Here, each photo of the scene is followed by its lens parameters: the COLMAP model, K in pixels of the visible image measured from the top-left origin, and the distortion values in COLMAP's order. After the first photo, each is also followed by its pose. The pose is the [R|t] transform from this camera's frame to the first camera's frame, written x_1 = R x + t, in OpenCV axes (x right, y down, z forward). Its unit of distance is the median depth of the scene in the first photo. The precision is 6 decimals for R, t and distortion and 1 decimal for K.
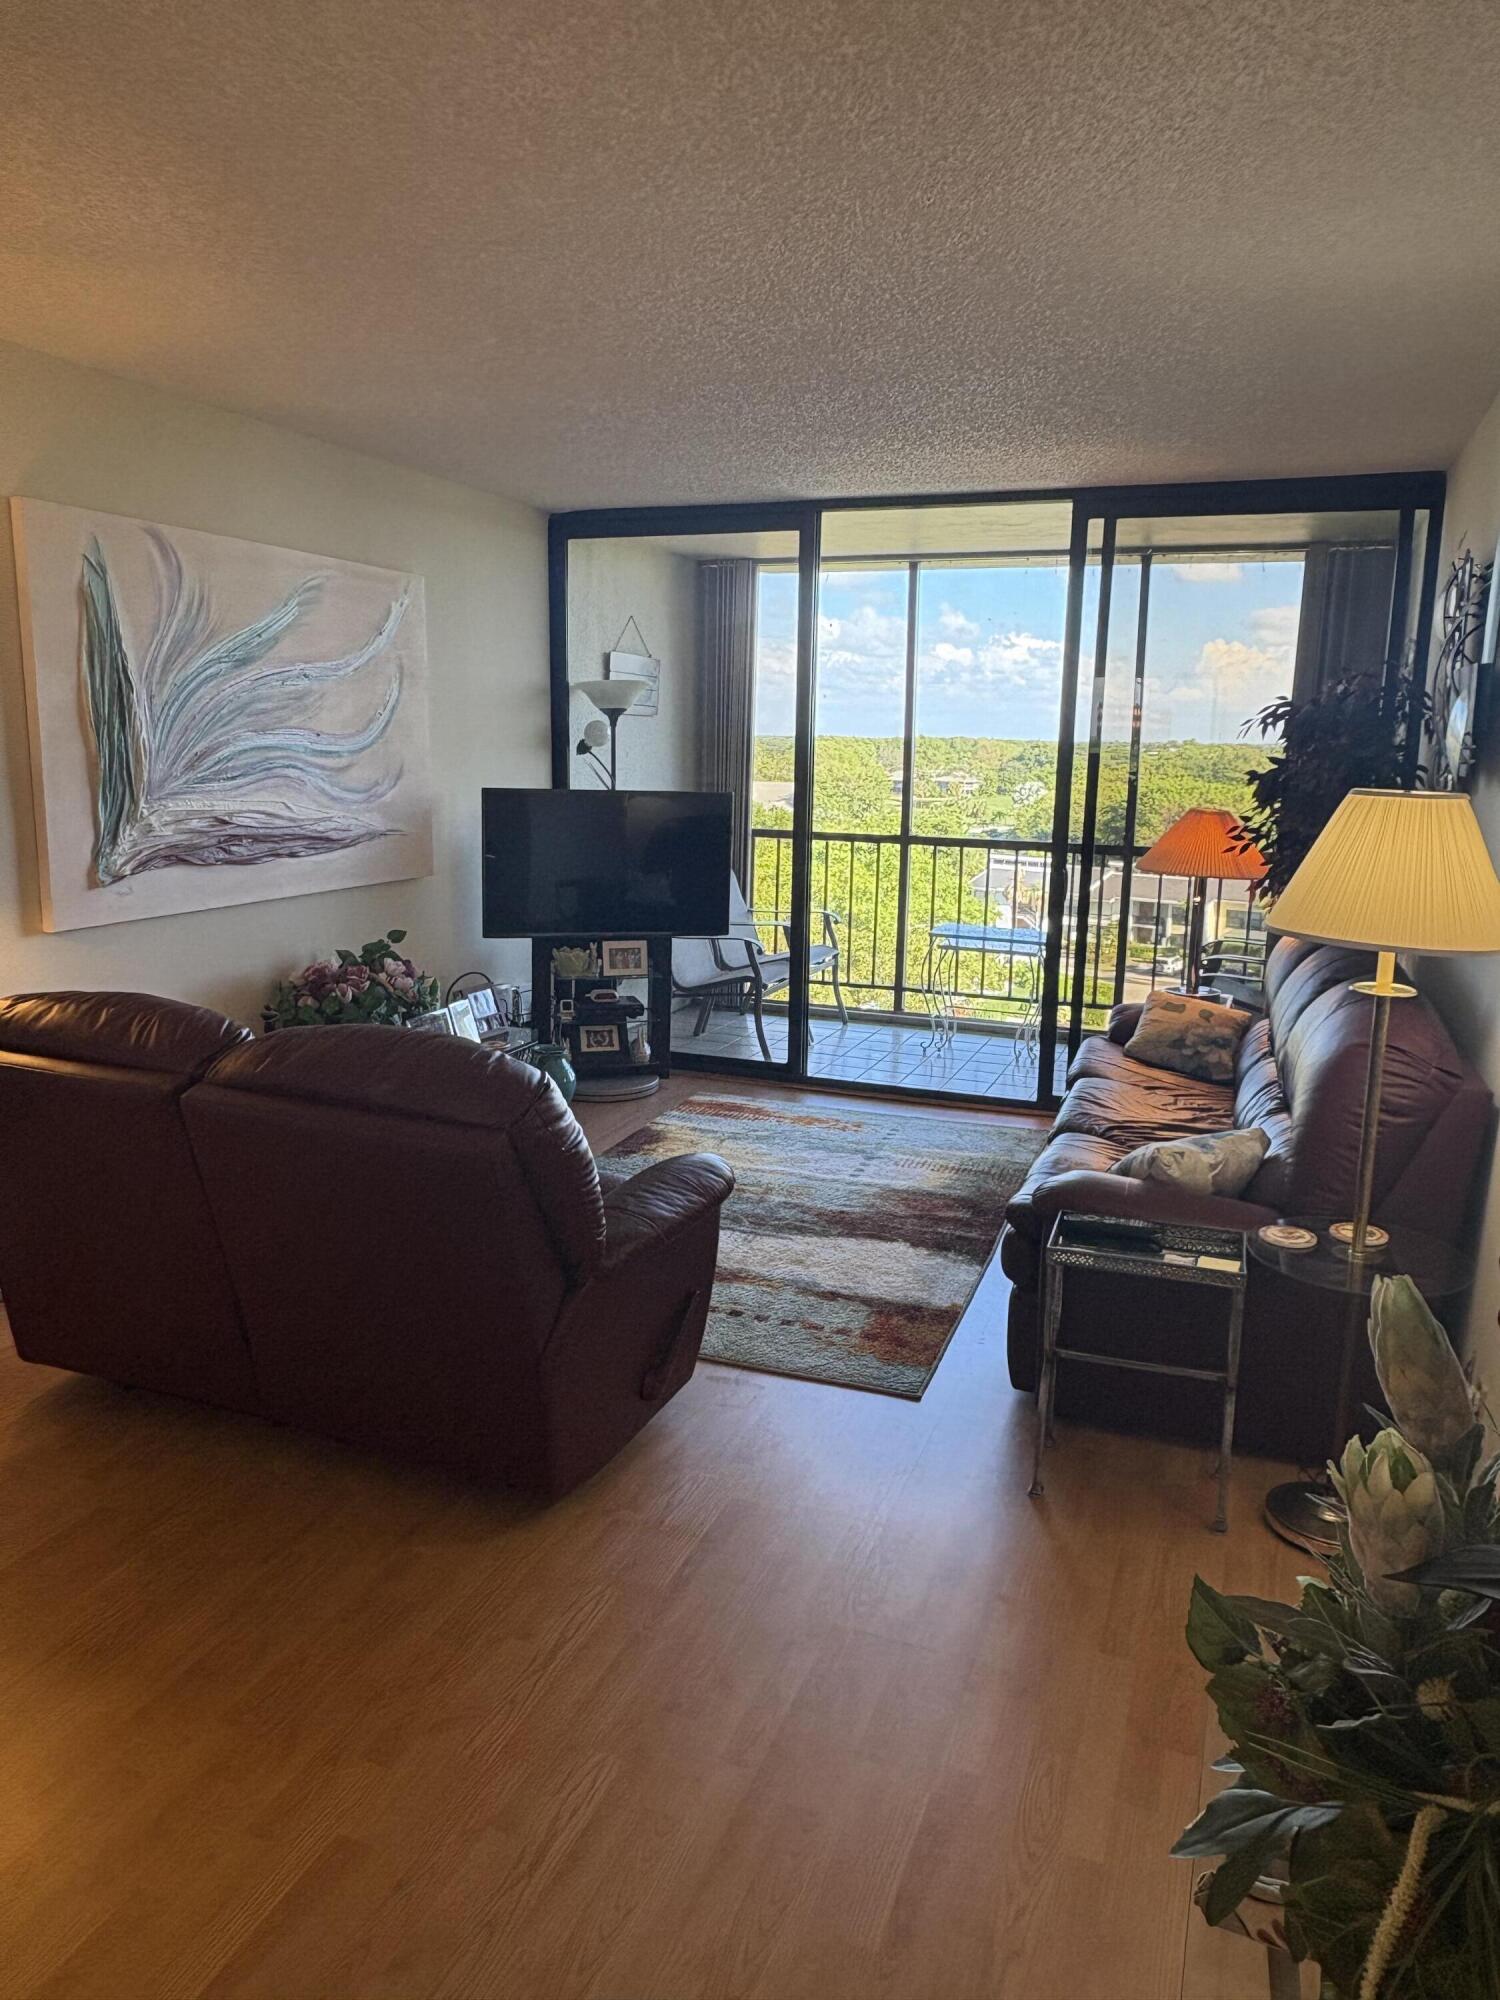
lens RADIAL K [[1347.5, 0, 746.6], [0, 1347.5, 1001.0], [0, 0, 1]] dist [0.004592, 0.000795]
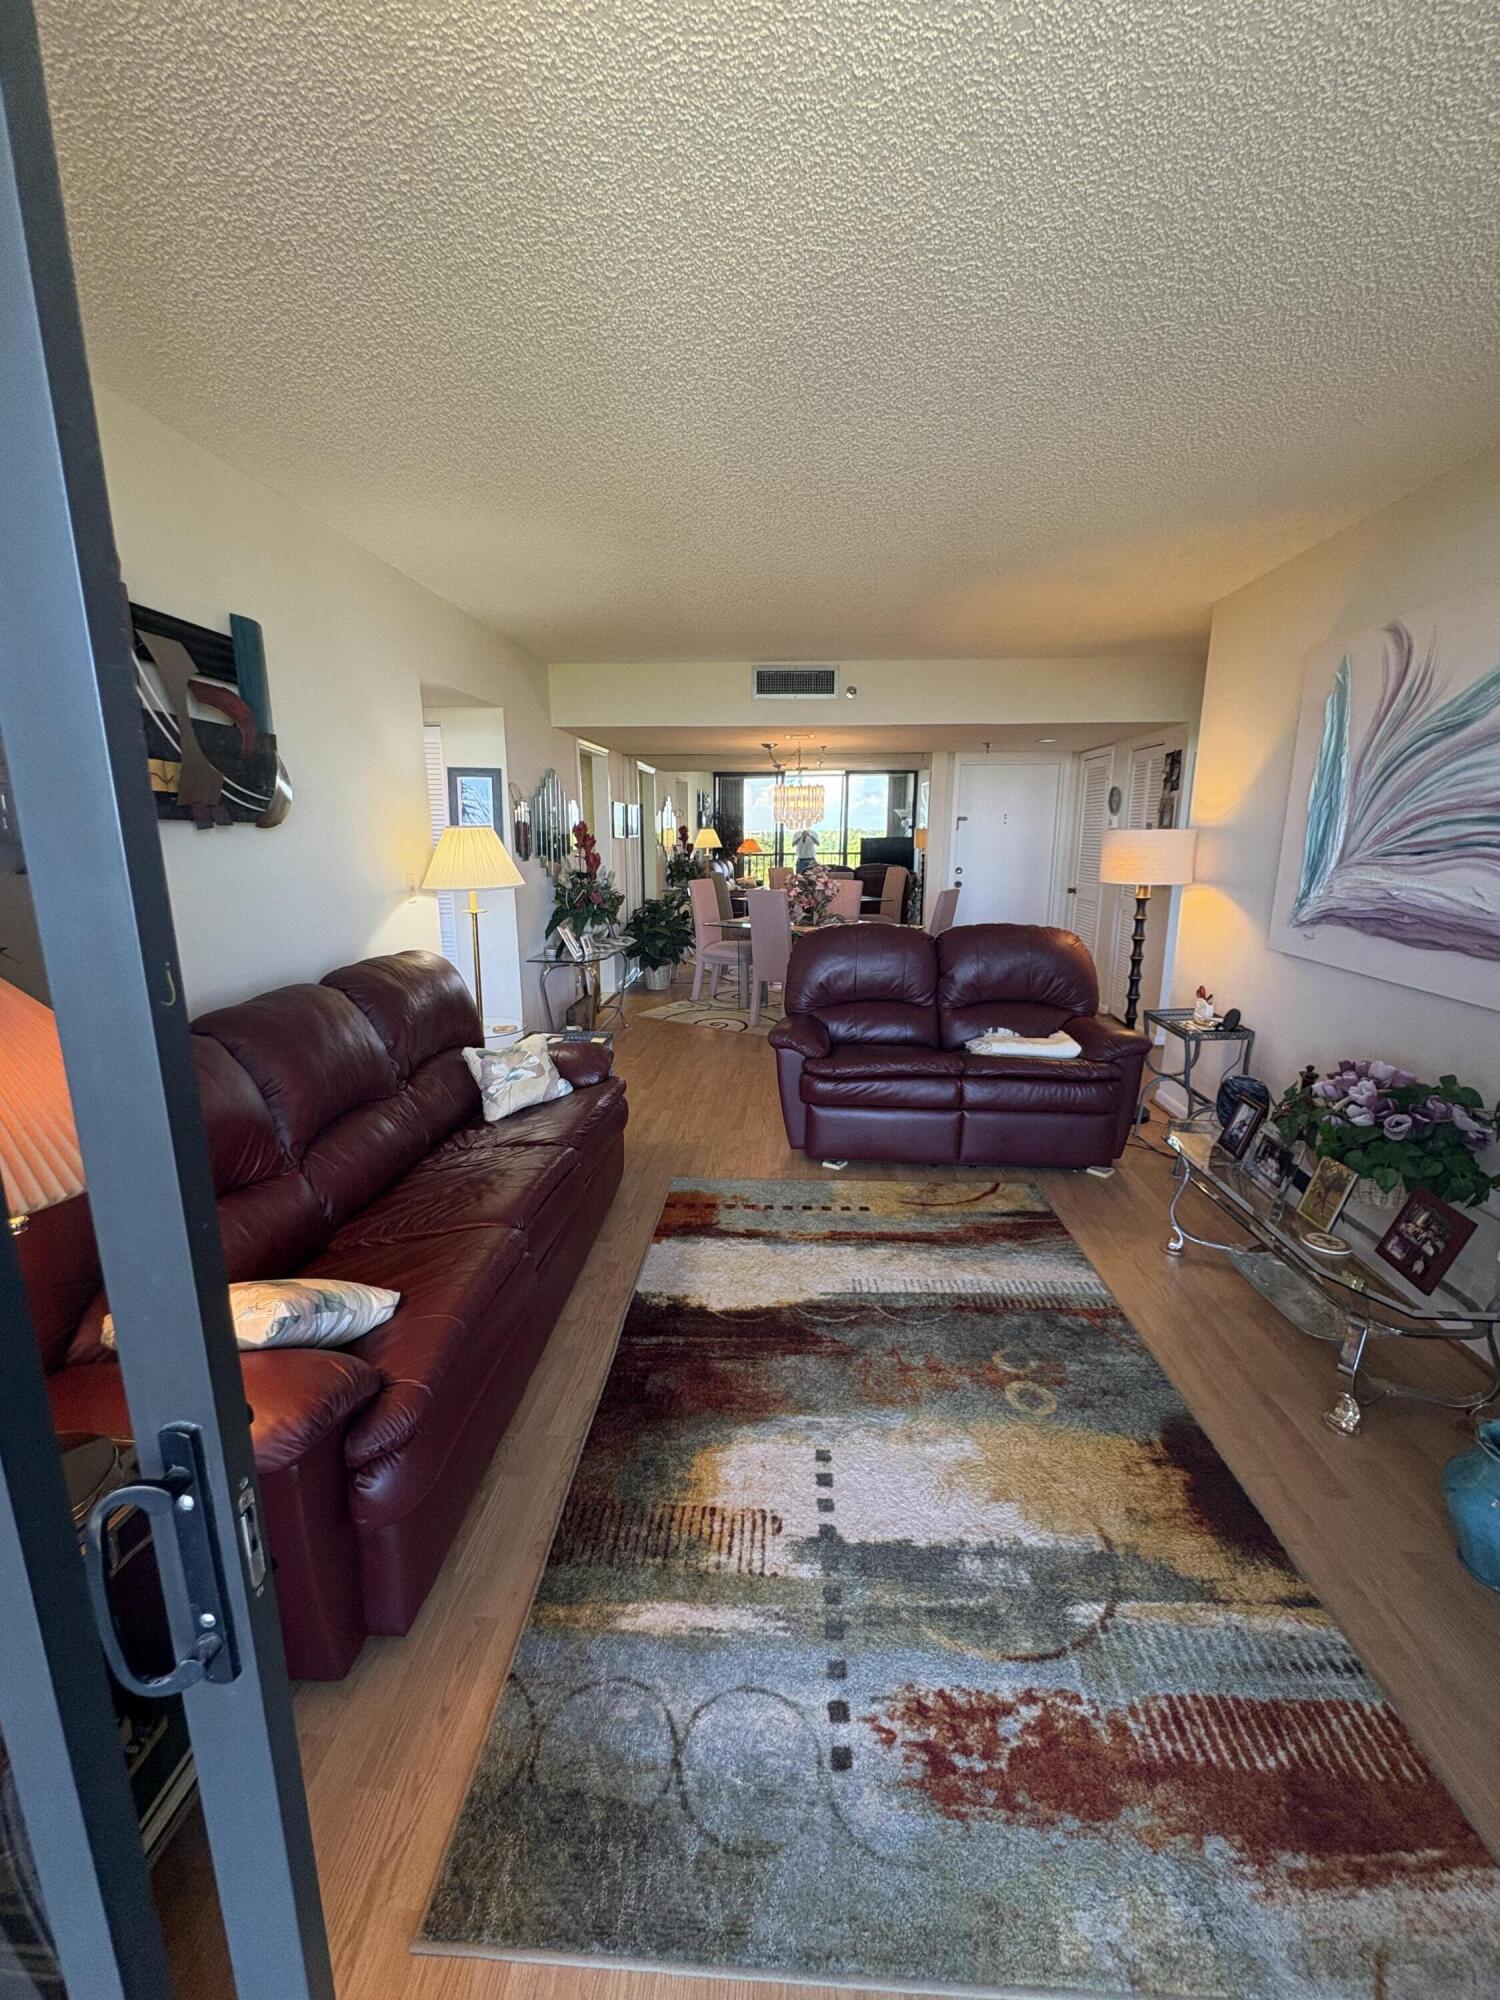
lens RADIAL K [[803.9, 0, 747.1], [0, 803.9, 999.7], [0, 0, 1]] dist [0.000800, -0.000029]
pose [[-0.957957, 0.045689, -0.283250, 0.252274], [-0.067932, 0.923048, 0.378639, -0.261341], [0.278753, 0.381962, -0.881137, 1.454324]]
